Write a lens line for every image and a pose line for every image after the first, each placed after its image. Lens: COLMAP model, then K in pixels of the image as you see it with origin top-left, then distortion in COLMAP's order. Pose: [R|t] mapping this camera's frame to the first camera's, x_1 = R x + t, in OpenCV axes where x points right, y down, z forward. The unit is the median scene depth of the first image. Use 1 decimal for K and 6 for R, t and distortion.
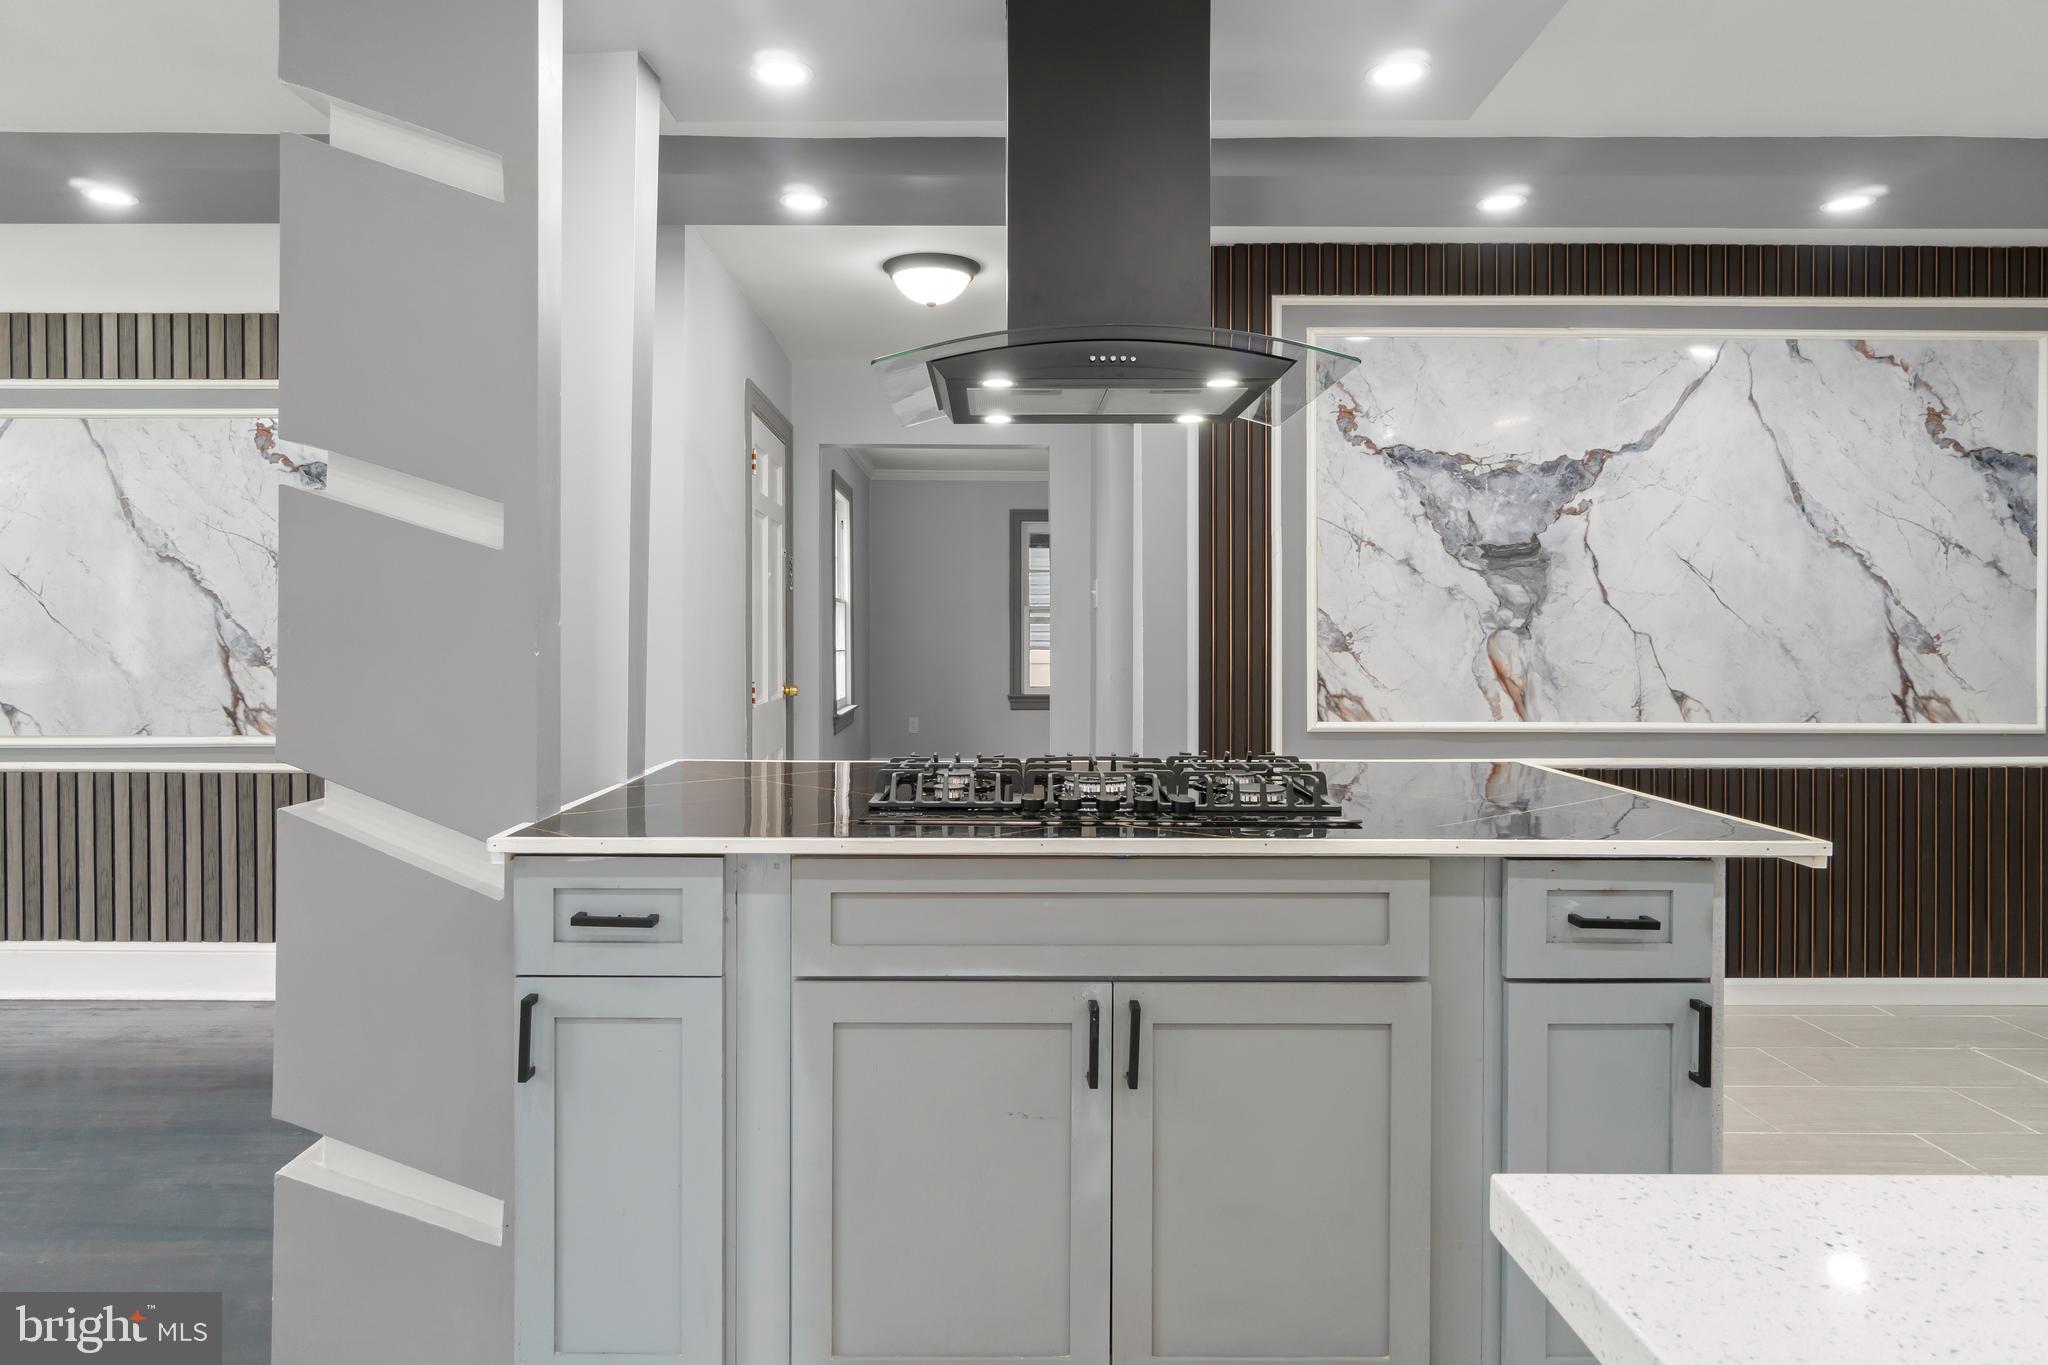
lens RADIAL K [[1156.8, 0, 1024.0], [0, 1156.8, 680.0], [0, 0, 1]] dist [-0.002877, -0.001346]
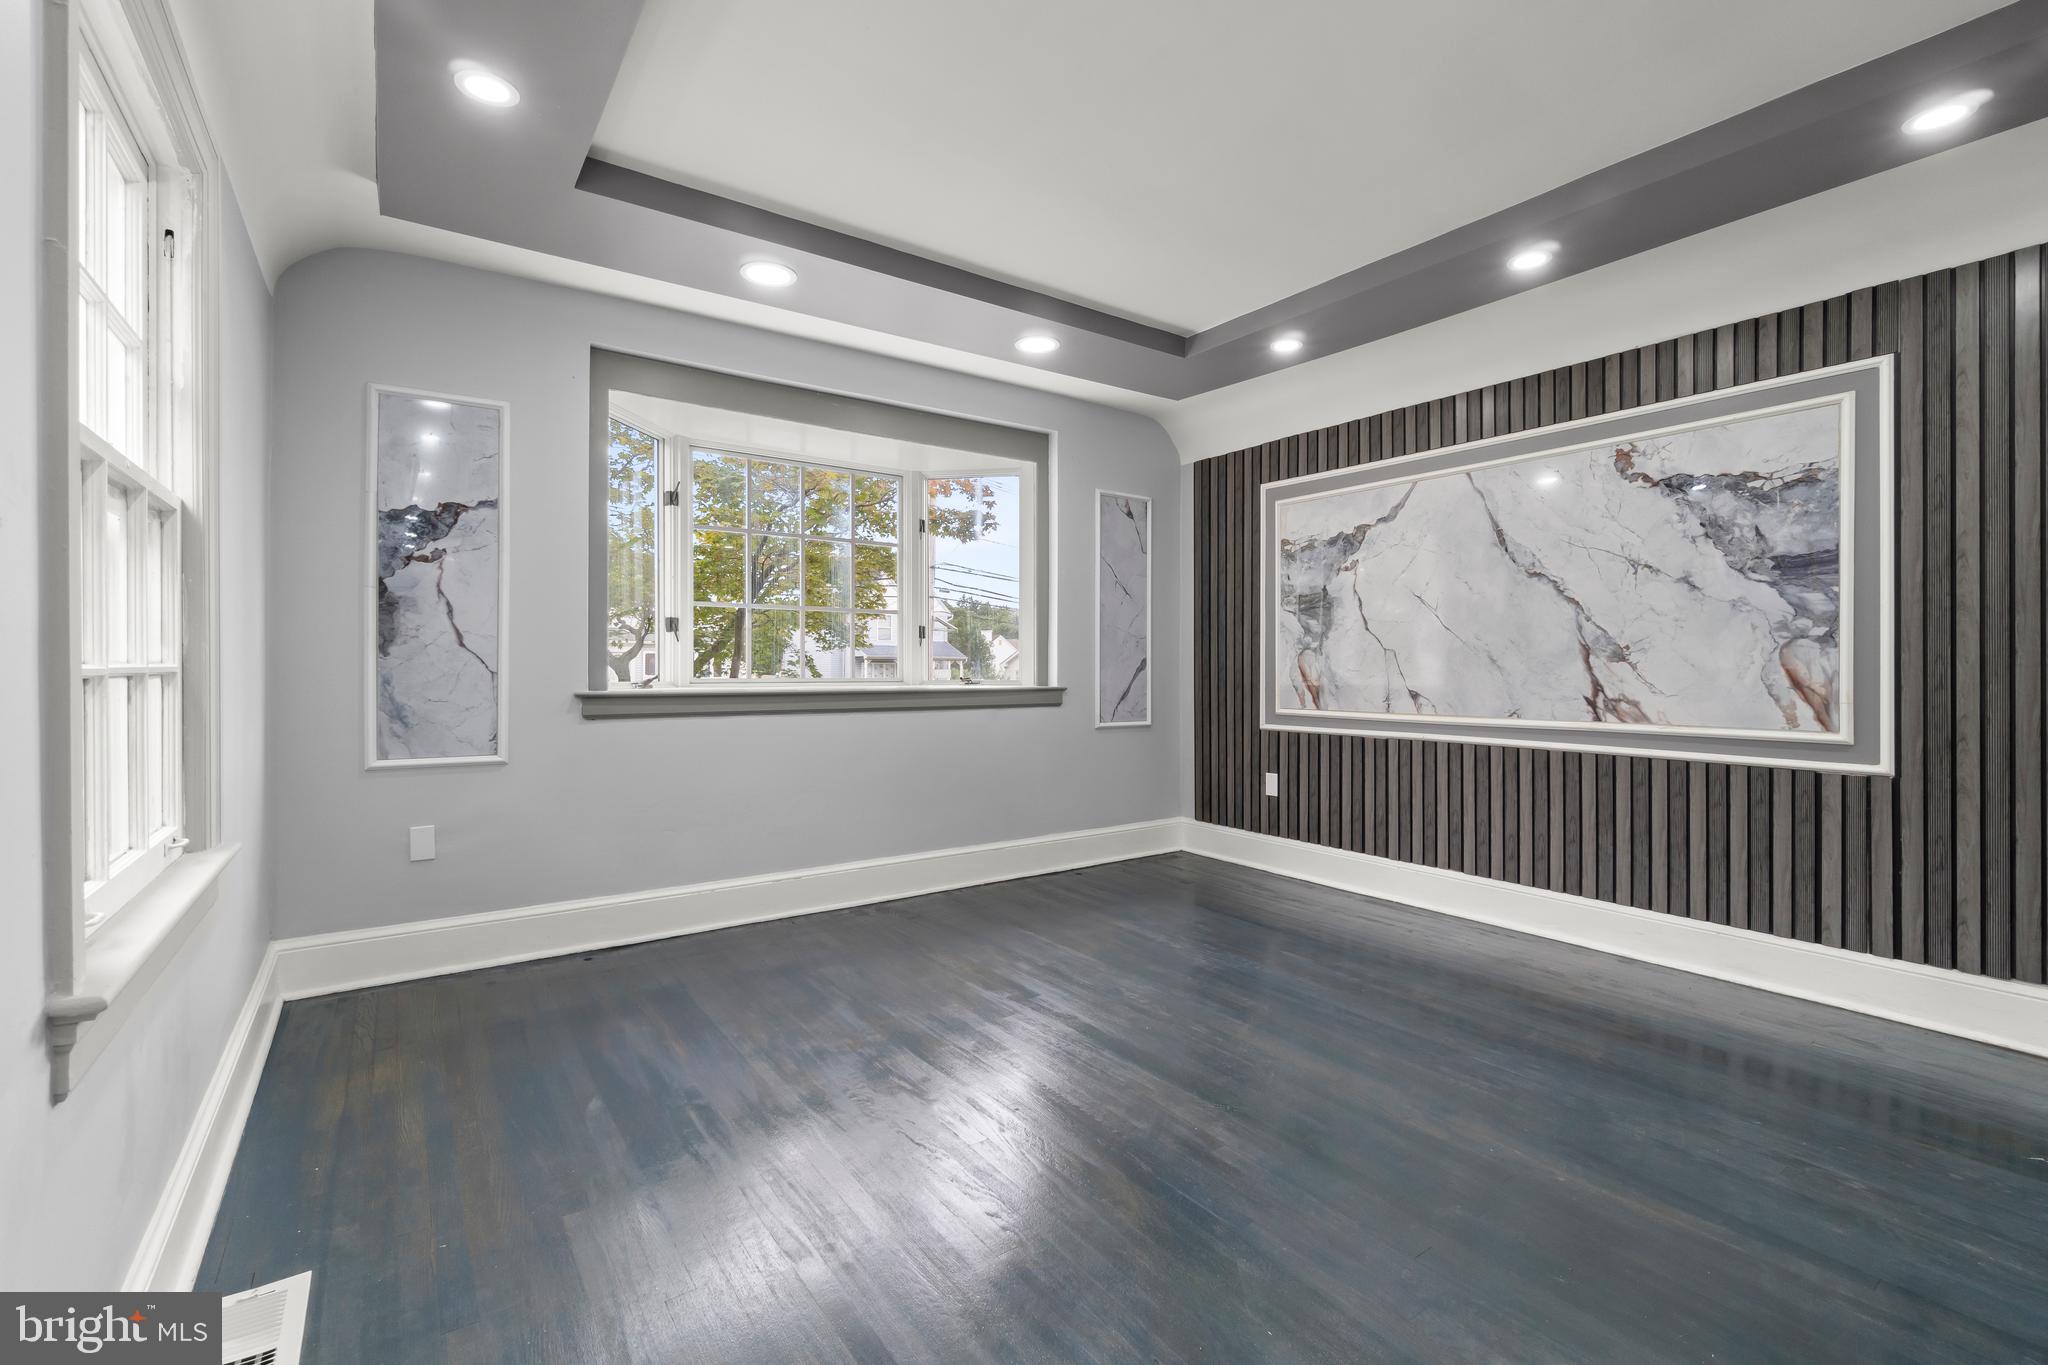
lens RADIAL K [[885.6, 0, 1021.1], [0, 885.6, 673.4], [0, 0, 1]] dist [-0.001066, 0.000273]
pose [[0.579772, 0.000414, -0.814779, 1.157242], [-0.012662, 0.999884, -0.008502, 0.003533], [0.814680, 0.015246, 0.579710, 0.002280]]
